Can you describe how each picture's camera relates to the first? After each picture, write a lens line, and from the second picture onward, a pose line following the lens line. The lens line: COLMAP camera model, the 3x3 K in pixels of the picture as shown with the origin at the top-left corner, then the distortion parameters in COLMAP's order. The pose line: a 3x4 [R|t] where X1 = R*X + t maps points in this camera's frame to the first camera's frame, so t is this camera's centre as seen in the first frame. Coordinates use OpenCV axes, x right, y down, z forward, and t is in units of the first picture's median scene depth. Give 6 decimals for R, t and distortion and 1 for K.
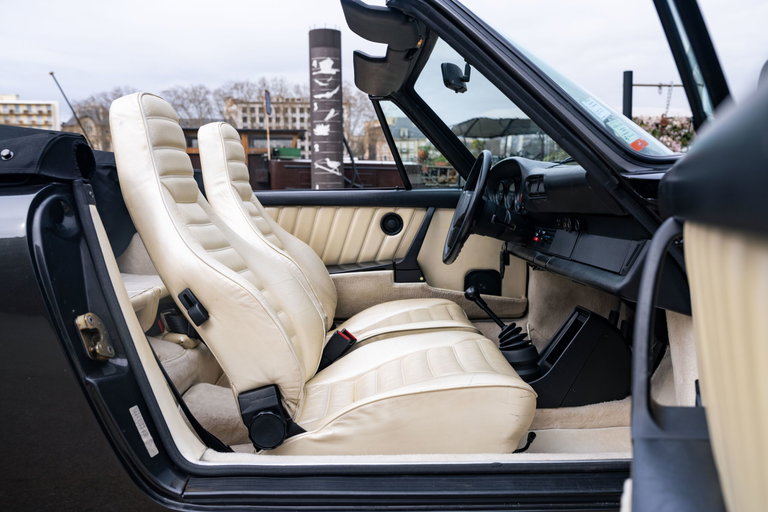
lens RADIAL K [[668.8, 0, 382.6], [0, 668.8, 263.4], [0, 0, 1]] dist [0.003033, 0.002791]
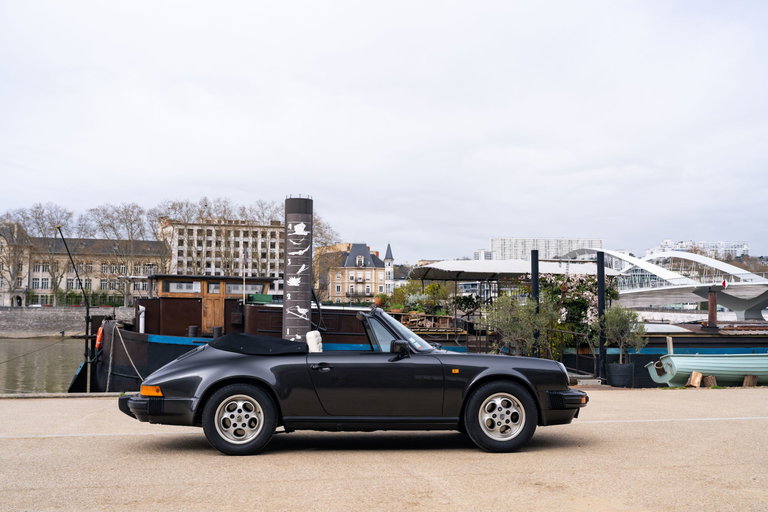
lens RADIAL K [[775.8, 0, 381.6], [0, 775.8, 253.3], [0, 0, 1]] dist [0.004004, 0.000000]
pose [[0.997935, 0.023969, 0.059591, -0.017428], [-0.011641, 0.979891, -0.199193, 0.018035], [-0.063167, 0.198088, 0.978147, -0.302376]]
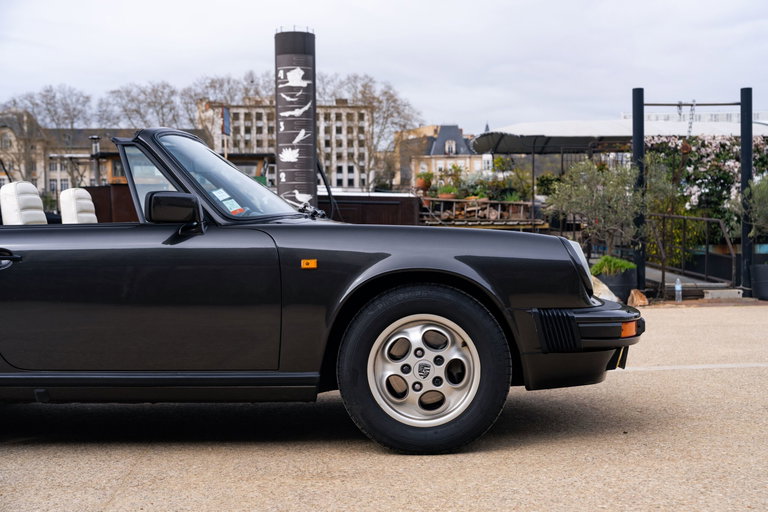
lens RADIAL K [[970.0, 0, 384.8], [0, 970.0, 260.8], [0, 0, 1]] dist [0.016890, 0.000000]
pose [[0.999230, 0.000656, -0.039224, 0.061008], [-0.003623, 0.997131, -0.075613, 0.013042], [0.039062, 0.075697, 0.996365, -0.129102]]
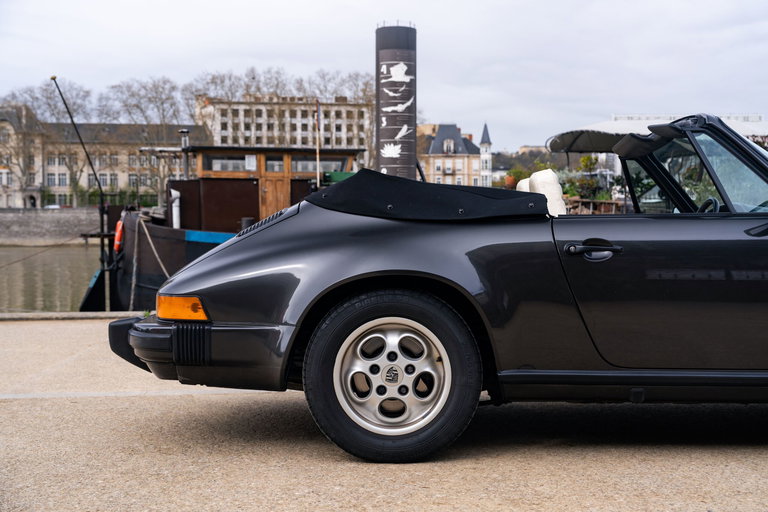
lens RADIAL K [[970.0, 0, 384.9], [0, 970.0, 254.3], [0, 0, 1]] dist [0.016890, 0.000000]
pose [[0.999497, 0.011329, -0.029635, -0.054976], [-0.013689, 0.996648, -0.080660, 0.014410], [0.028622, 0.081026, 0.996301, -0.122590]]
